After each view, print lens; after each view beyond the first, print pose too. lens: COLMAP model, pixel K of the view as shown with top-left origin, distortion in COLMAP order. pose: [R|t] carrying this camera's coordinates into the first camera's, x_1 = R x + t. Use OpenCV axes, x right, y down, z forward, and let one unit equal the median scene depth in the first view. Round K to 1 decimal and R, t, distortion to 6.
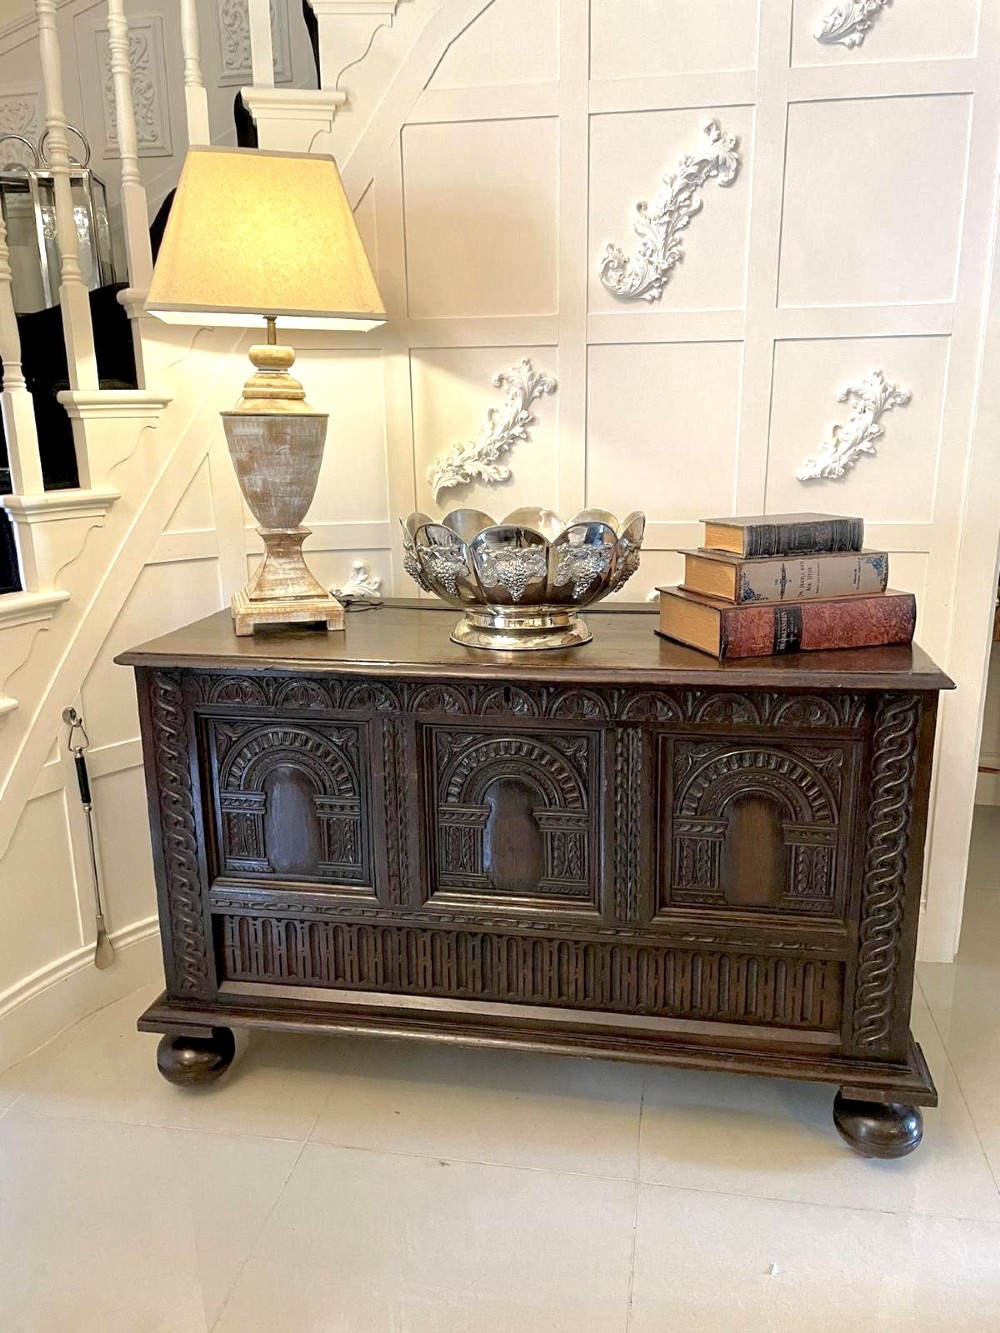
lens RADIAL K [[1038.0, 0, 509.7], [0, 1038.0, 660.2], [0, 0, 1]] dist [0.058589, -0.085052]
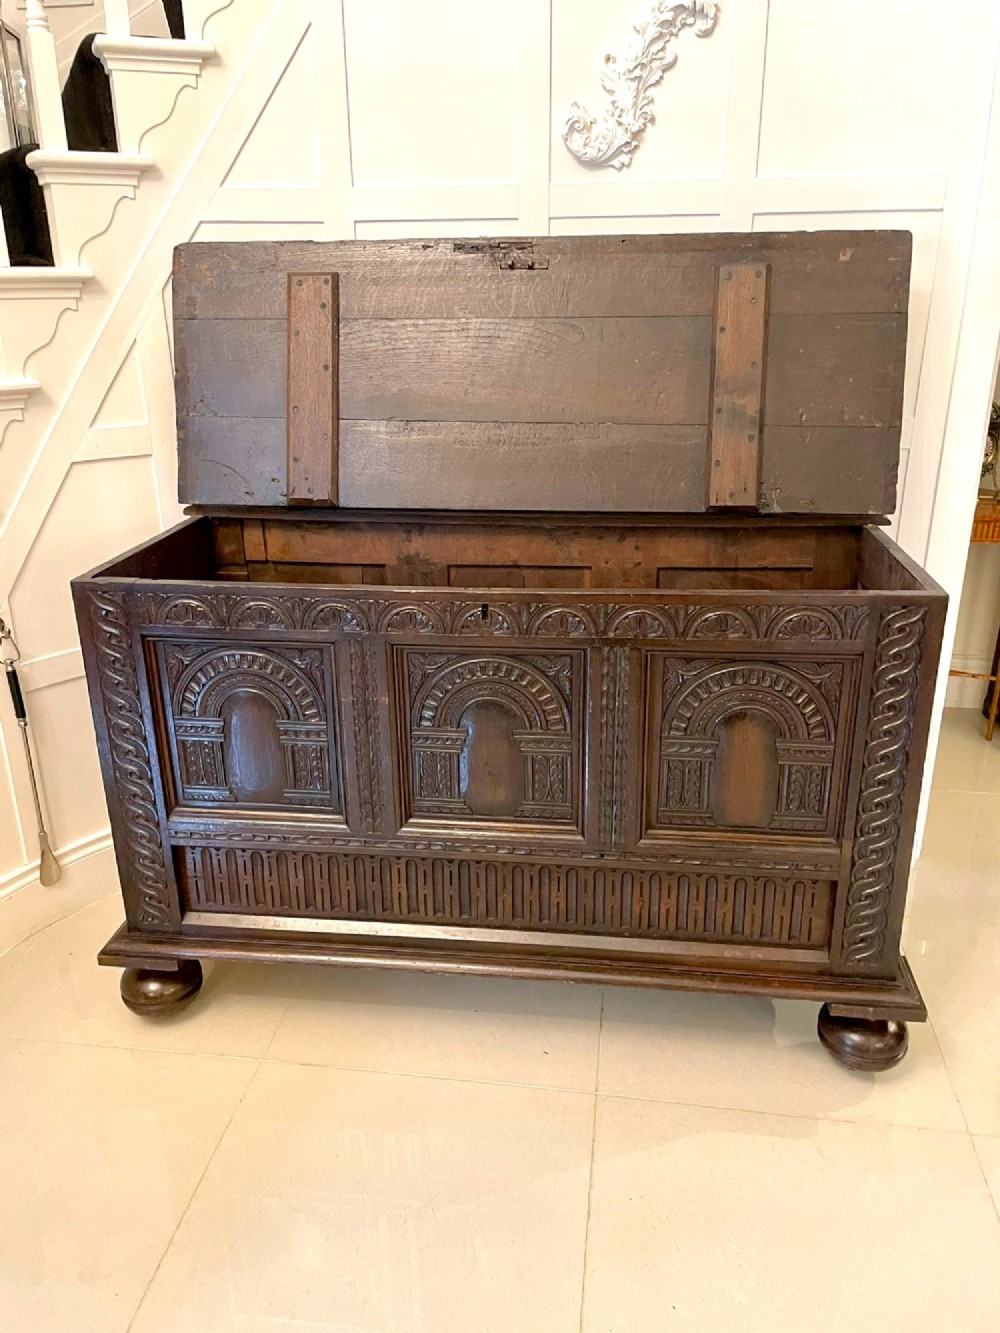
lens RADIAL K [[1038.0, 0, 507.1], [0, 1038.0, 675.5], [0, 0, 1]] dist [0.058589, -0.085052]
pose [[0.998617, -0.018114, 0.049356, -0.027596], [0.012280, 0.993169, 0.116039, -0.016491], [-0.051120, -0.115272, 0.992018, 0.071417]]
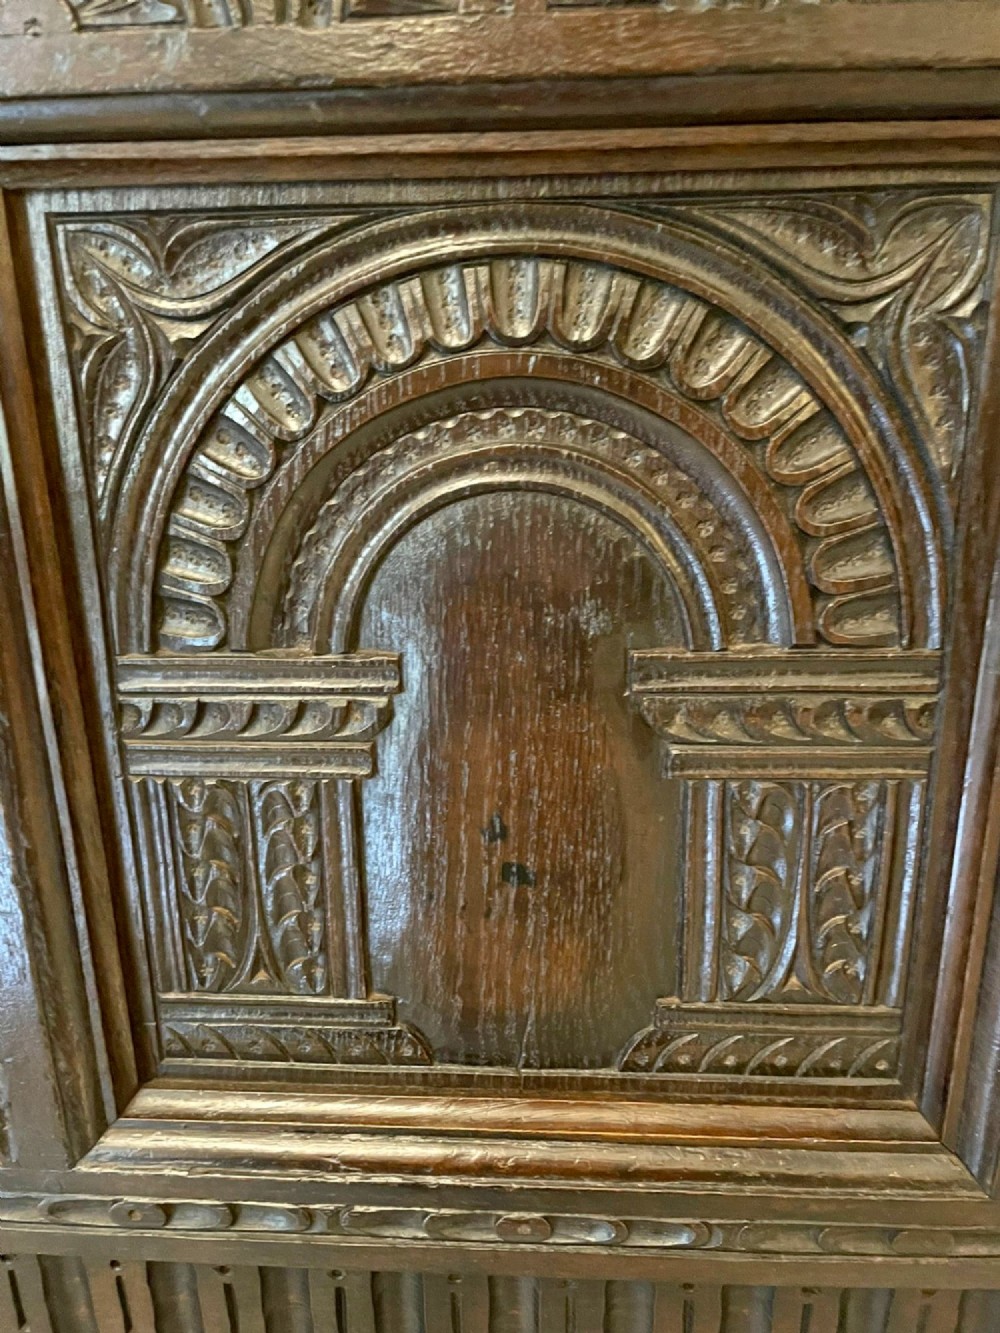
lens RADIAL K [[1038.0, 0, 495.8], [0, 1038.0, 665.9], [0, 0, 1]] dist [0.058589, -0.085052]
pose [[0.993740, -0.038688, 0.104800, -0.020395], [0.032247, 0.997525, 0.062478, 0.129701], [-0.106958, -0.058708, 0.992529, 0.804990]]
